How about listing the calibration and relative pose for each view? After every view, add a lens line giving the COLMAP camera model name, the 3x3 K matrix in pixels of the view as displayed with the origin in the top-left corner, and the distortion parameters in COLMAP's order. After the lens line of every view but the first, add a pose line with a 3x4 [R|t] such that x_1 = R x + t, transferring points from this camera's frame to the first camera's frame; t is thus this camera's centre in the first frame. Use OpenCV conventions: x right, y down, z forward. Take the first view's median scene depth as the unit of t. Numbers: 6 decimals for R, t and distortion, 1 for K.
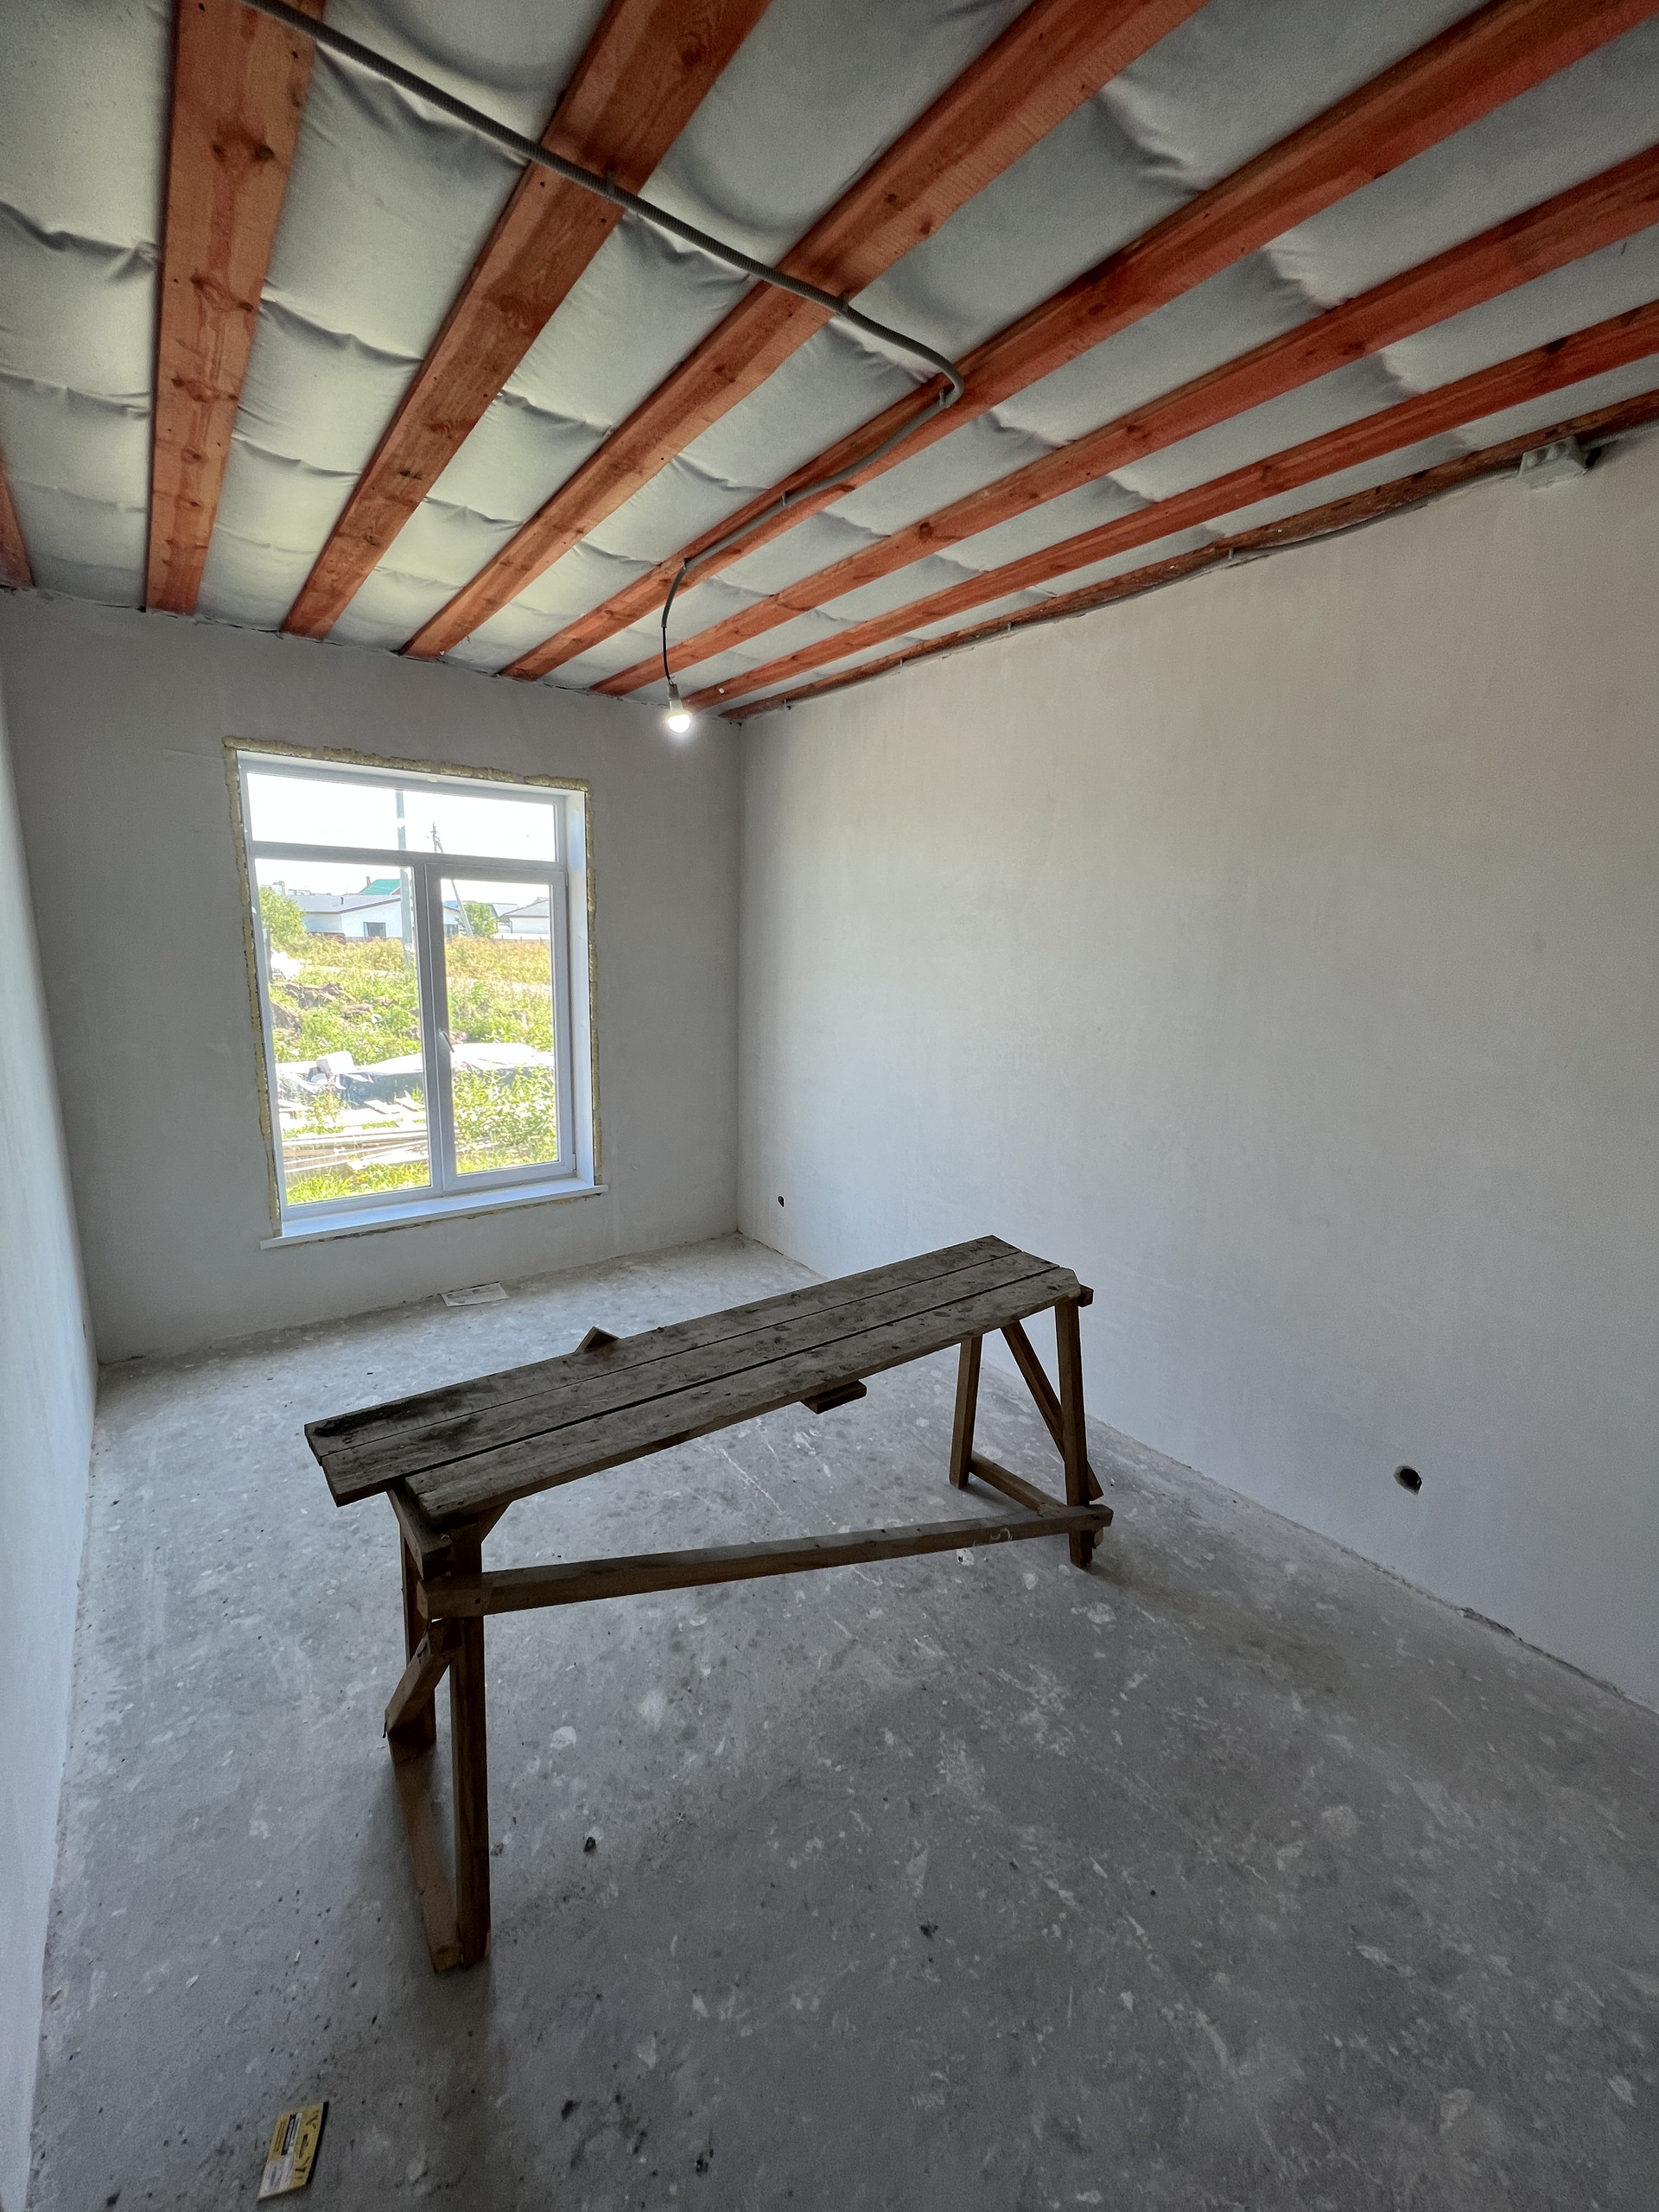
lens RADIAL K [[889.2, 0, 834.5], [0, 889.2, 1105.2], [0, 0, 1]] dist [-0.002814, 0.000128]
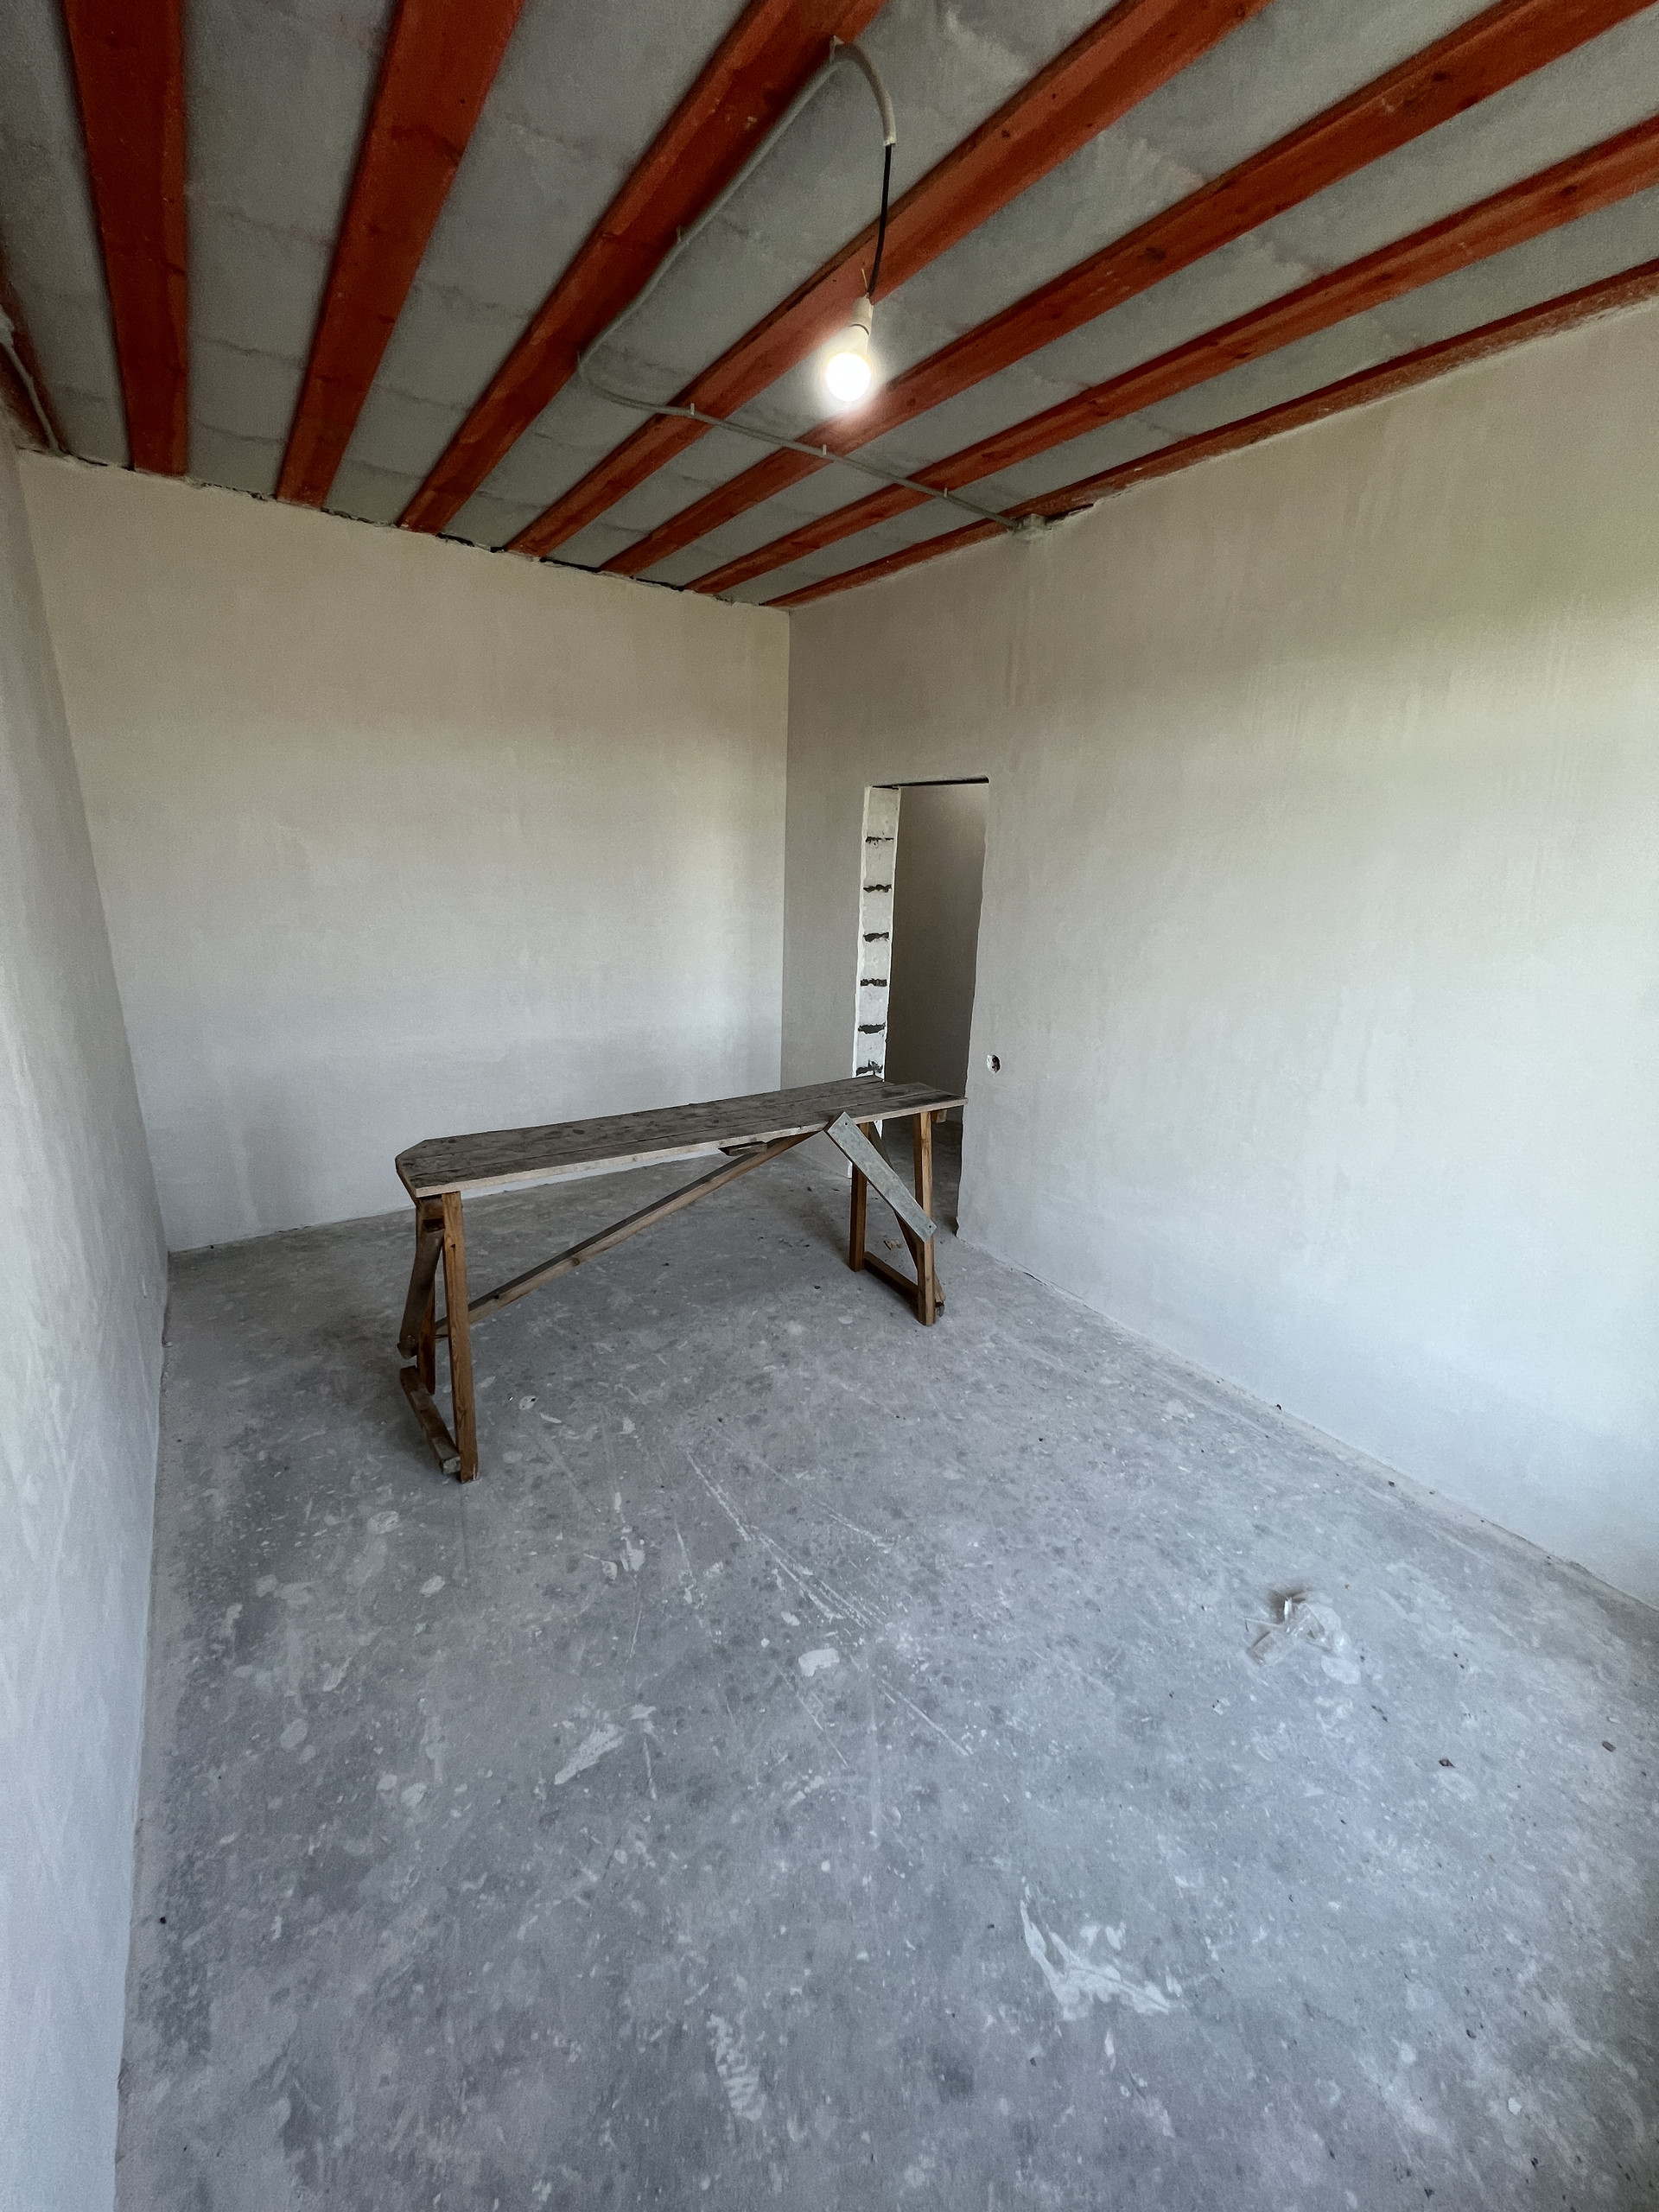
lens RADIAL K [[889.2, 0, 816.9], [0, 889.2, 1099.1], [0, 0, 1]] dist [-0.002814, 0.000128]
pose [[-0.996029, -0.073778, 0.049823, -0.232091], [-0.043919, 0.894021, 0.445866, -0.321473], [-0.077438, 0.441908, -0.893712, 1.782907]]
